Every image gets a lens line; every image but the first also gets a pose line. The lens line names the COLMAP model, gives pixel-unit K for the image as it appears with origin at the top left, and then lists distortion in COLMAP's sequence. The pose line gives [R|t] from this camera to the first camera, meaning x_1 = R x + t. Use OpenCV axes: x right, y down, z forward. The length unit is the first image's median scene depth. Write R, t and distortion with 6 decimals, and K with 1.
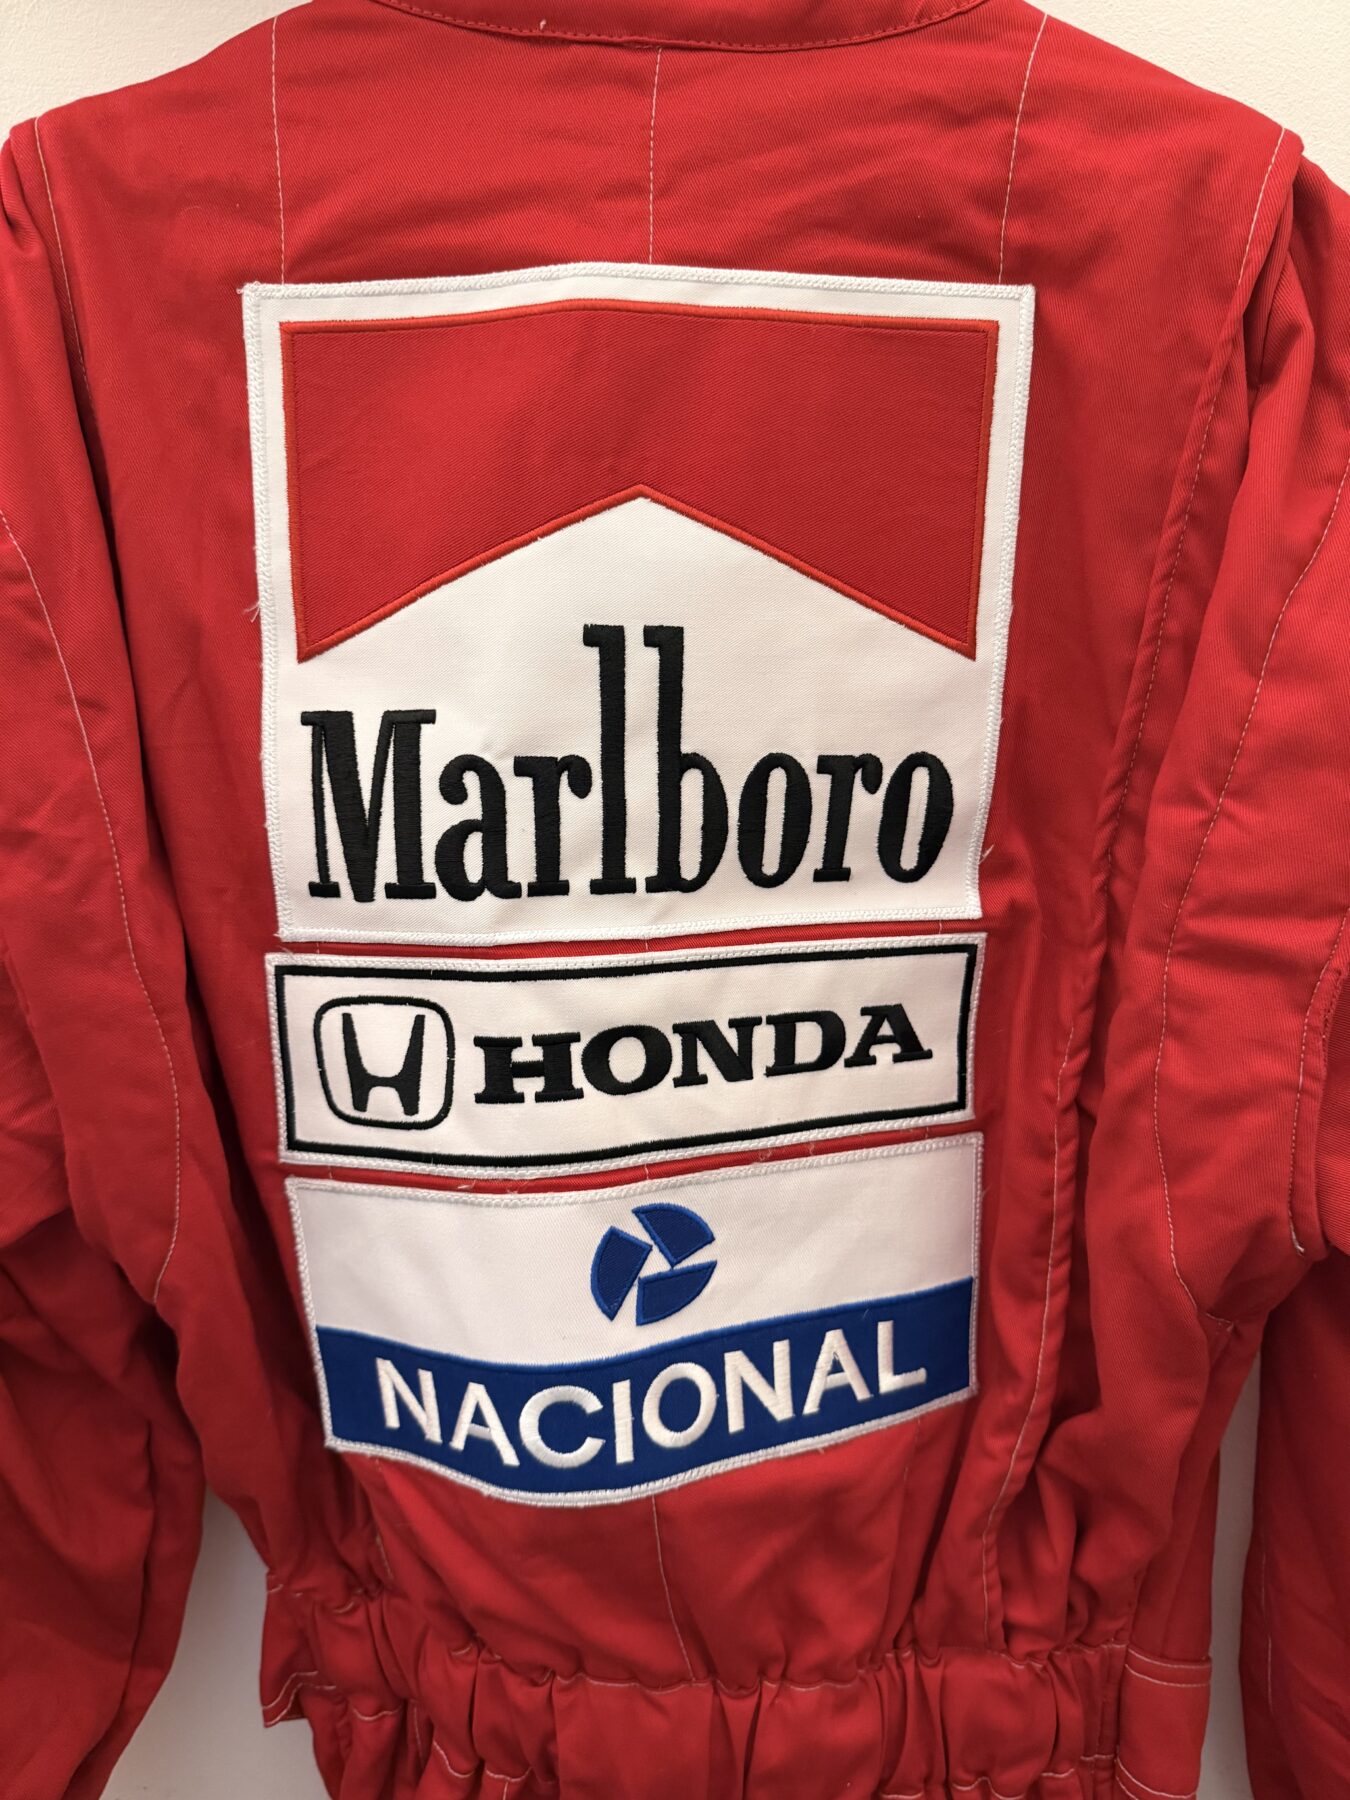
lens RADIAL K [[1280.1, 0, 680.2], [0, 1280.1, 898.9], [0, 0, 1]] dist [0.080641, -0.149718]
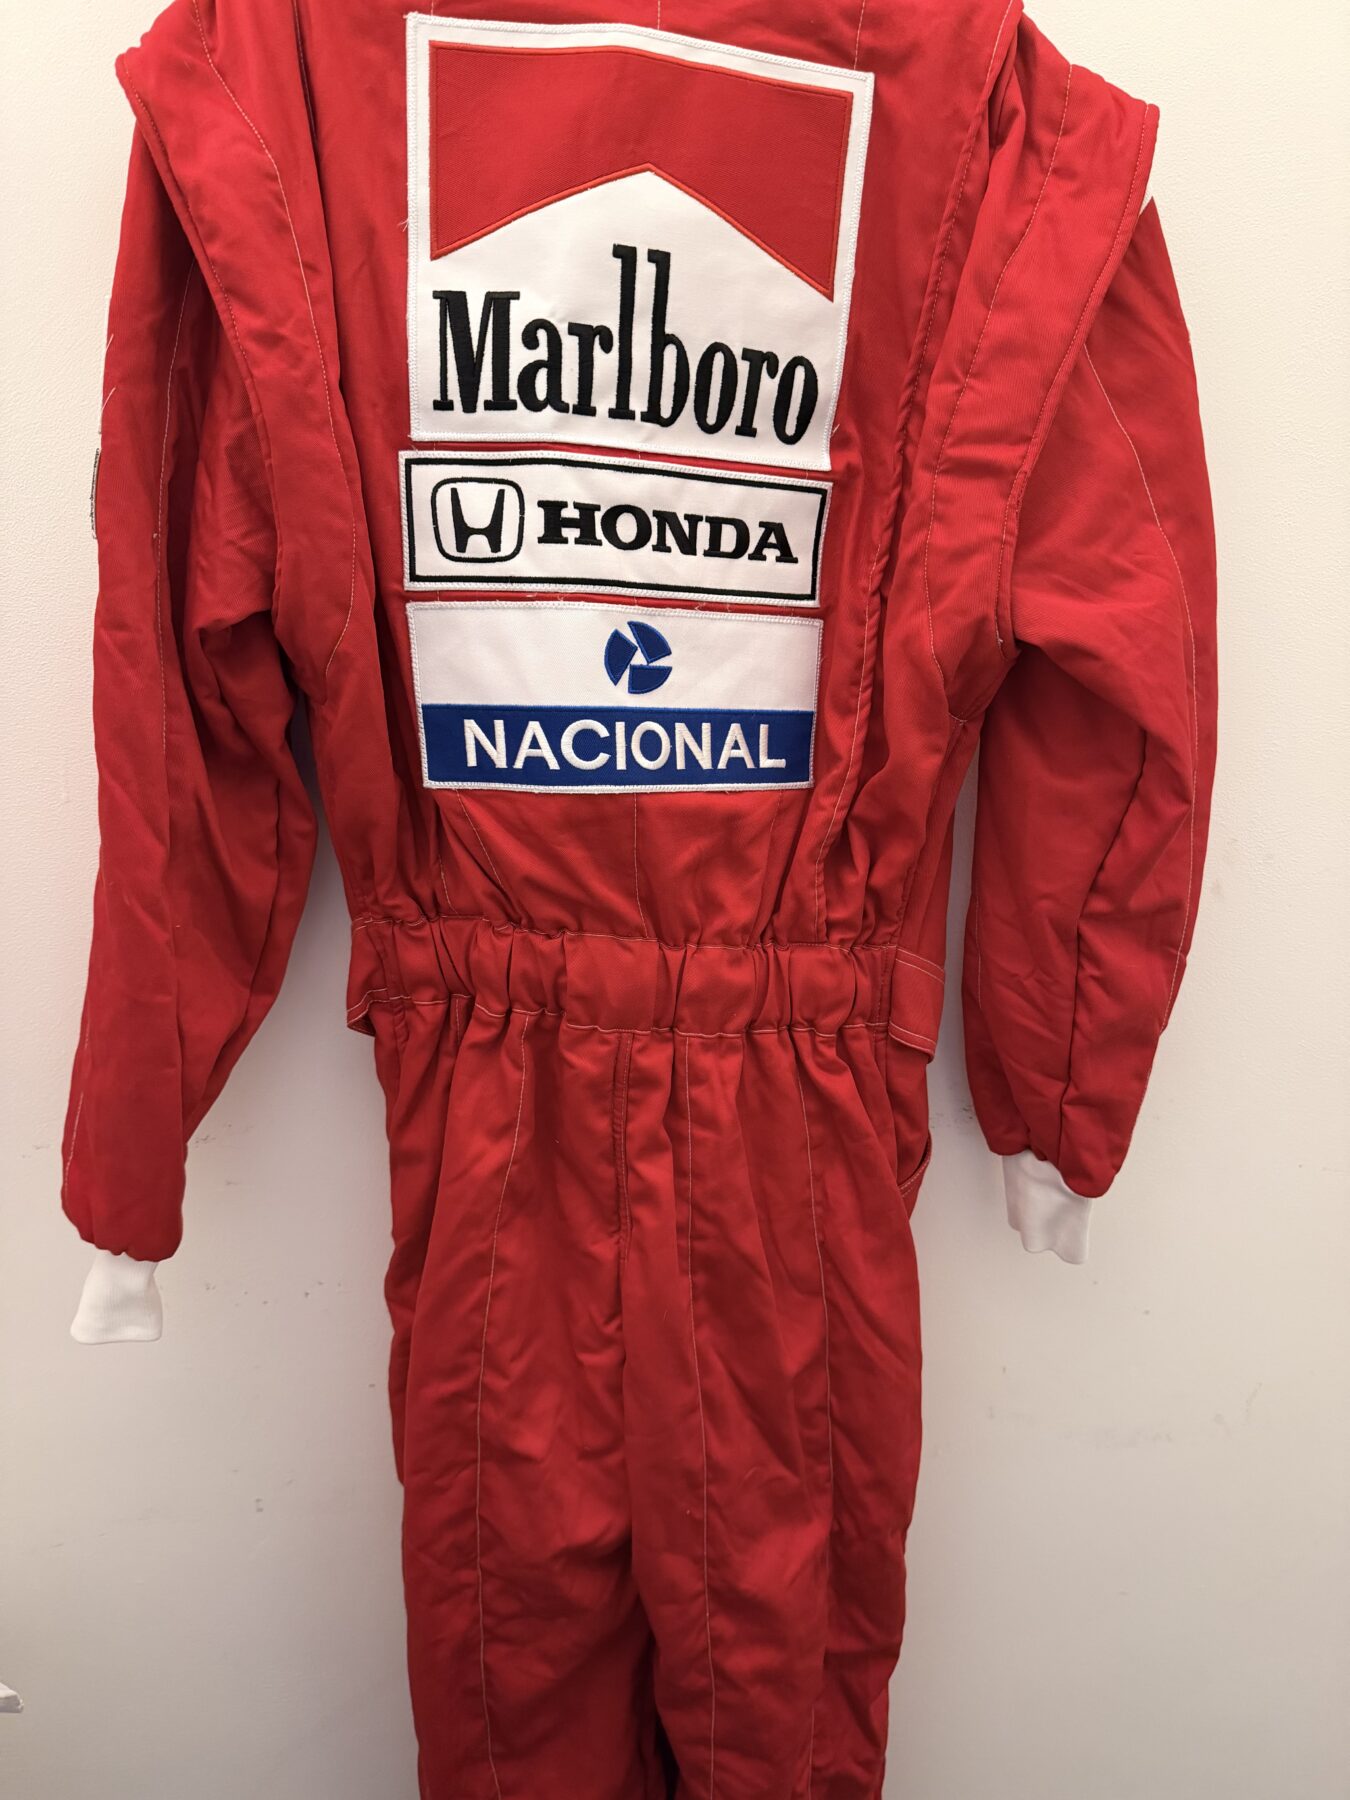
lens RADIAL K [[1262.7, 0, 677.3], [0, 1262.7, 909.7], [0, 0, 1]] dist [0.155668, -0.319765]
pose [[0.985050, 0.010643, 0.171940, -0.253960], [-0.019782, 0.998476, 0.051529, 0.529101], [-0.171129, -0.054160, 0.983759, -0.664014]]
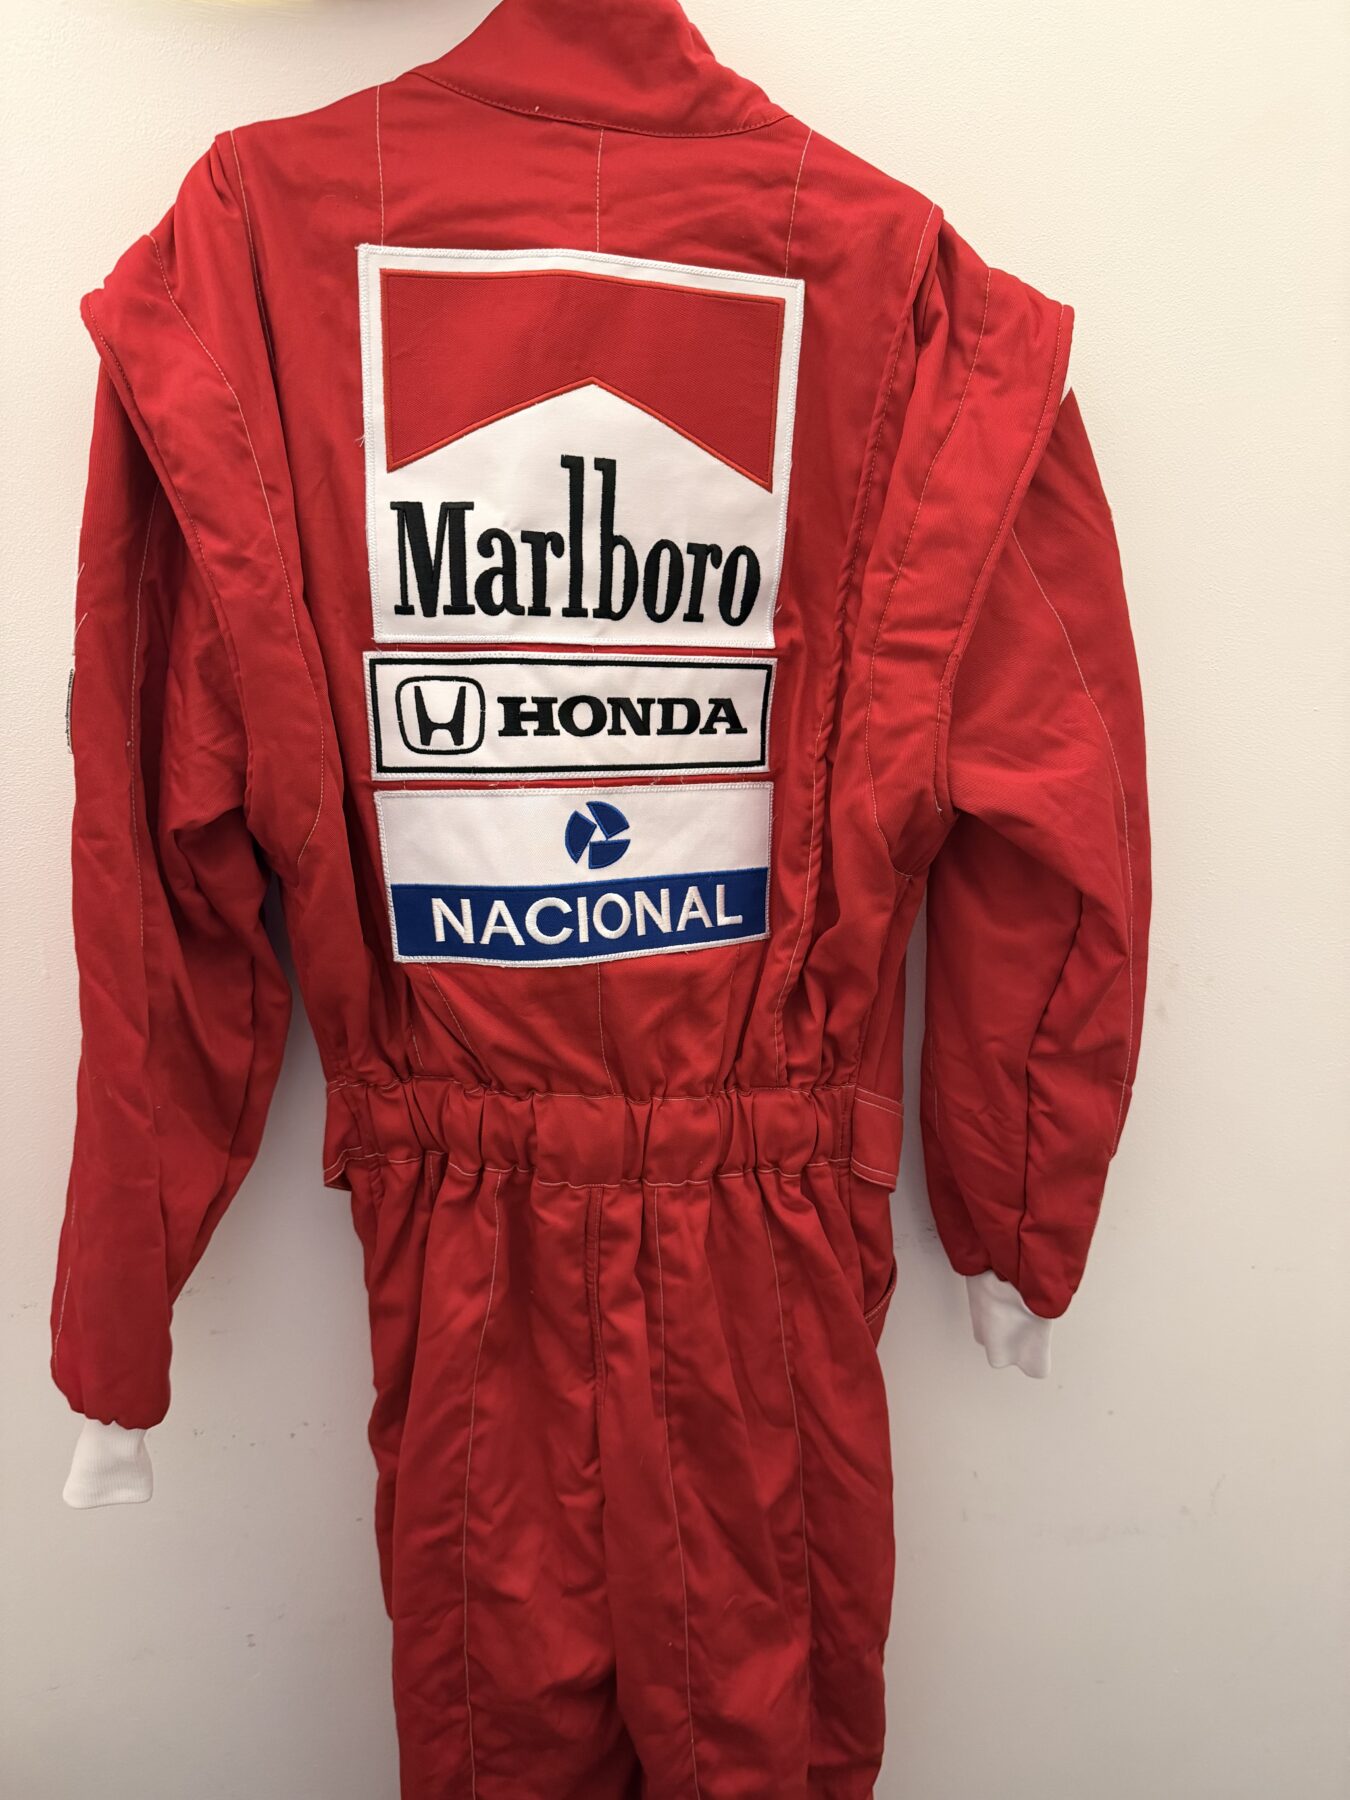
lens RADIAL K [[1262.7, 0, 677.3], [0, 1262.7, 909.7], [0, 0, 1]] dist [0.155668, -0.319765]
pose [[0.981362, -0.015448, 0.191545, -0.248605], [0.009050, 0.999373, 0.034233, 0.329461], [-0.191954, -0.031861, 0.980887, -0.730057]]
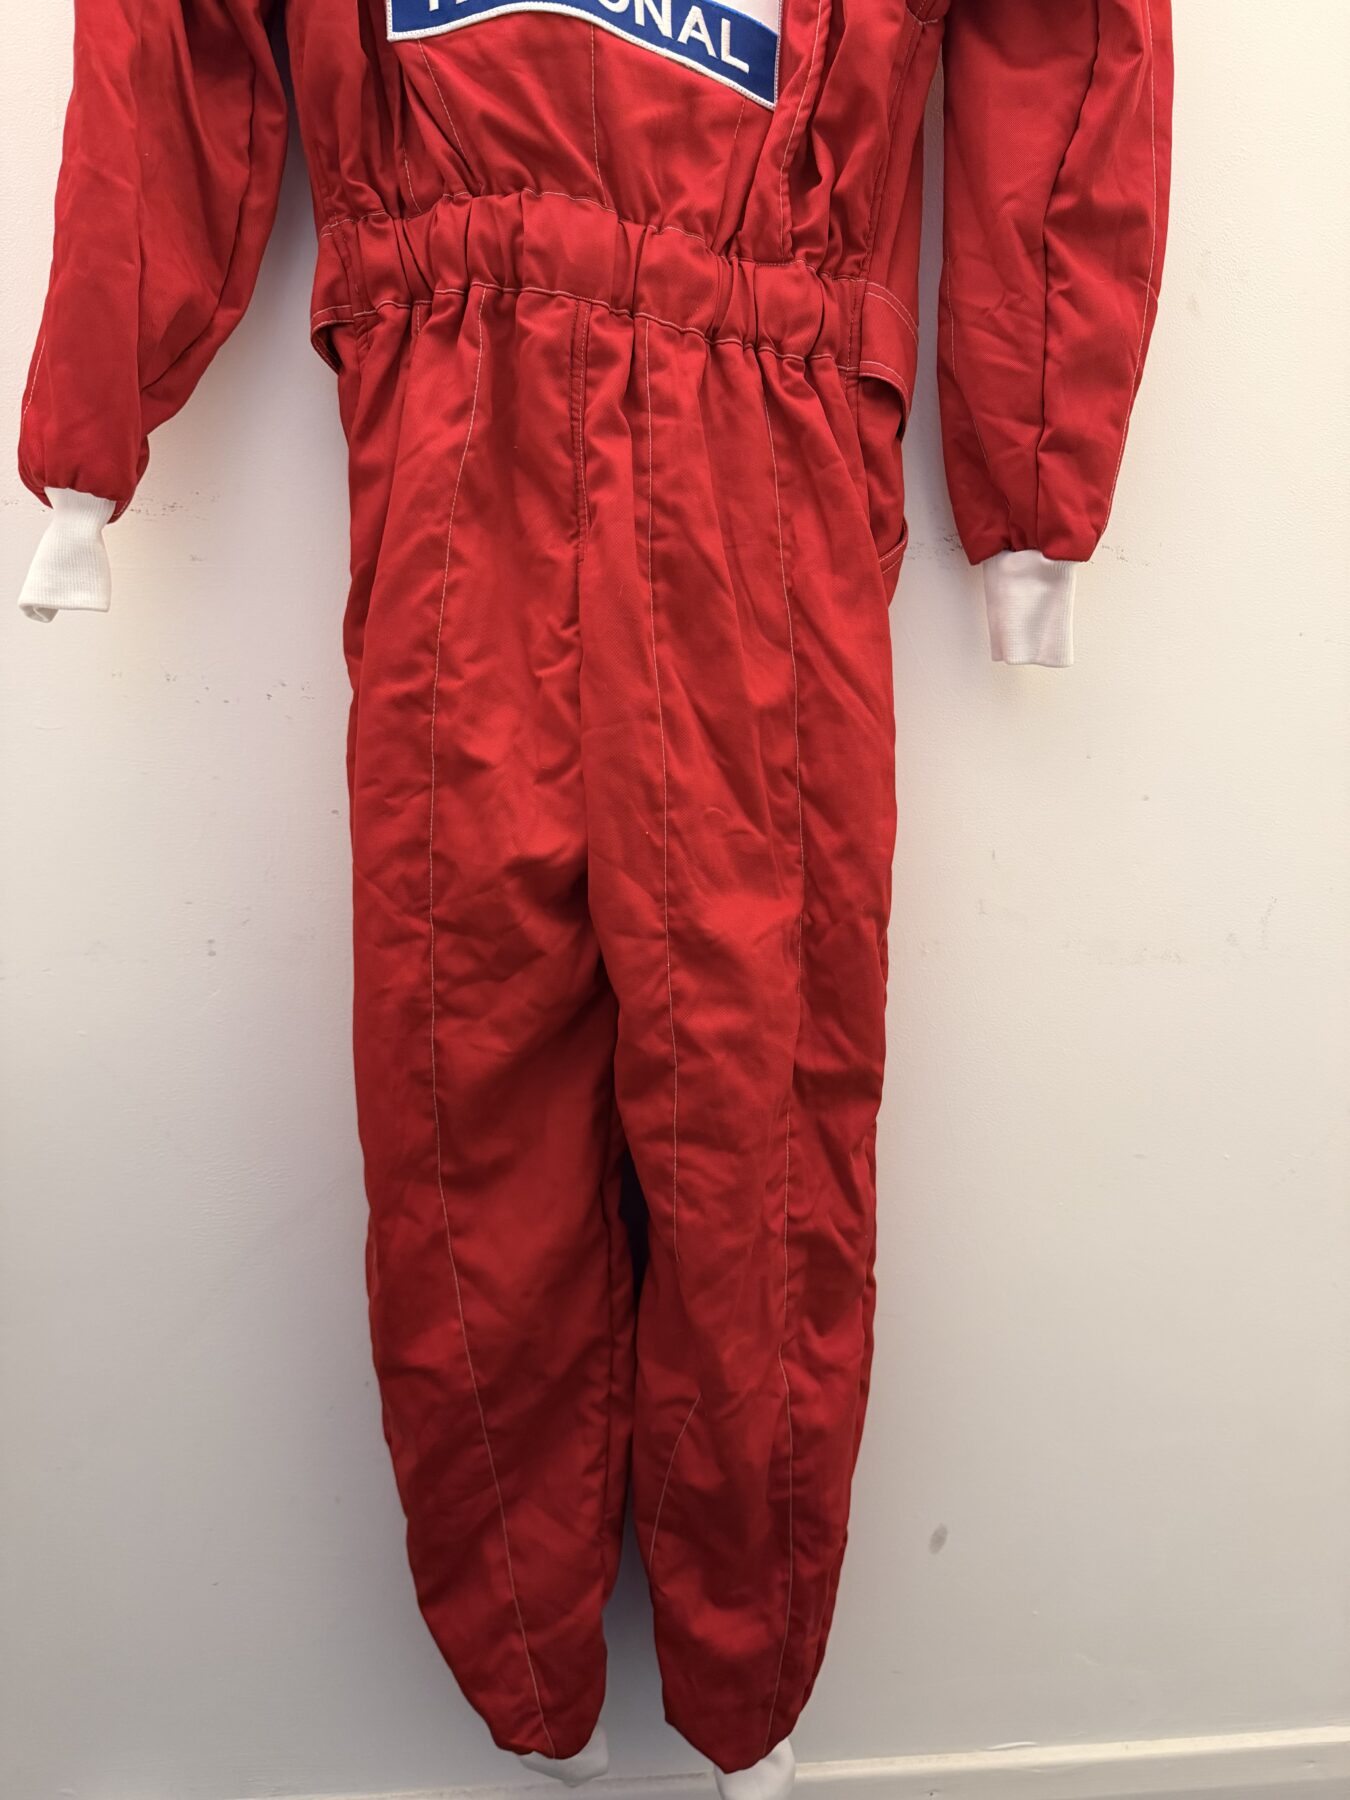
lens RADIAL K [[1314.7, 0, 697.1], [0, 1314.7, 978.6], [0, 0, 1]] dist [0.069964, -0.098147]
pose [[0.989168, 0.036970, 0.142053, -0.088265], [-0.027238, 0.997186, -0.069850, 1.862474], [-0.144236, 0.065224, 0.987391, -0.691851]]
